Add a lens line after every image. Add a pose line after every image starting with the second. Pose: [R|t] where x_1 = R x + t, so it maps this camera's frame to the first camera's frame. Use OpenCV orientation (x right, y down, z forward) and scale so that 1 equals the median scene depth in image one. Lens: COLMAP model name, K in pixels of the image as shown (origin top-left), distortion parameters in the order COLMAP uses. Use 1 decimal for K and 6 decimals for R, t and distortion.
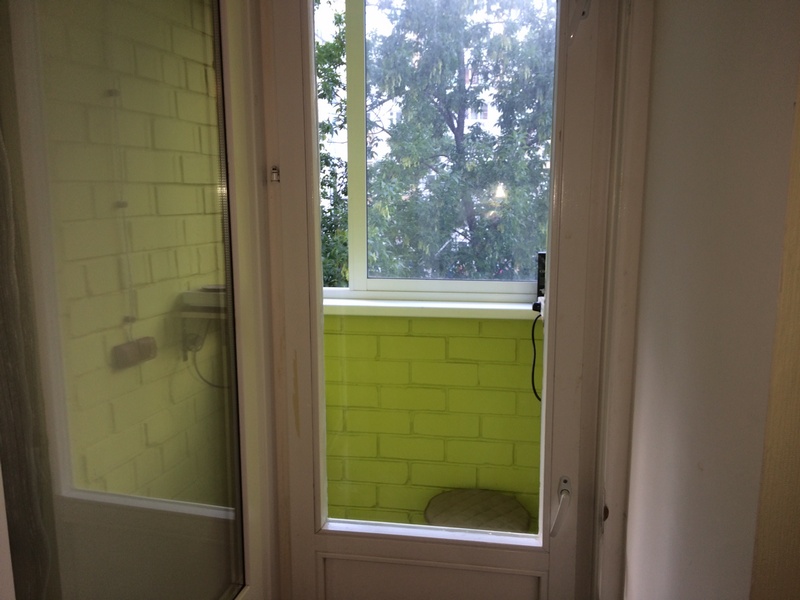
lens RADIAL K [[663.3, 0, 400.0], [0, 663.3, 300.0], [0, 0, 1]] dist [0.094861, -0.161092]
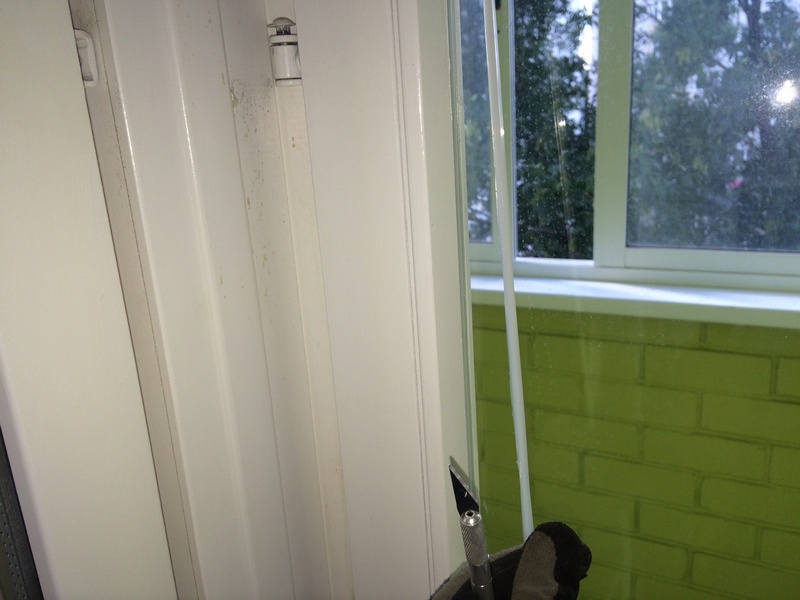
lens RADIAL K [[663.3, 0, 400.0], [0, 663.3, 300.0], [0, 0, 1]] dist [0.094861, -0.161092]
pose [[0.933960, 0.036784, -0.355479, -0.013017], [0.006634, 0.992733, 0.120157, -0.032214], [0.357316, -0.114580, 0.926929, 0.196561]]
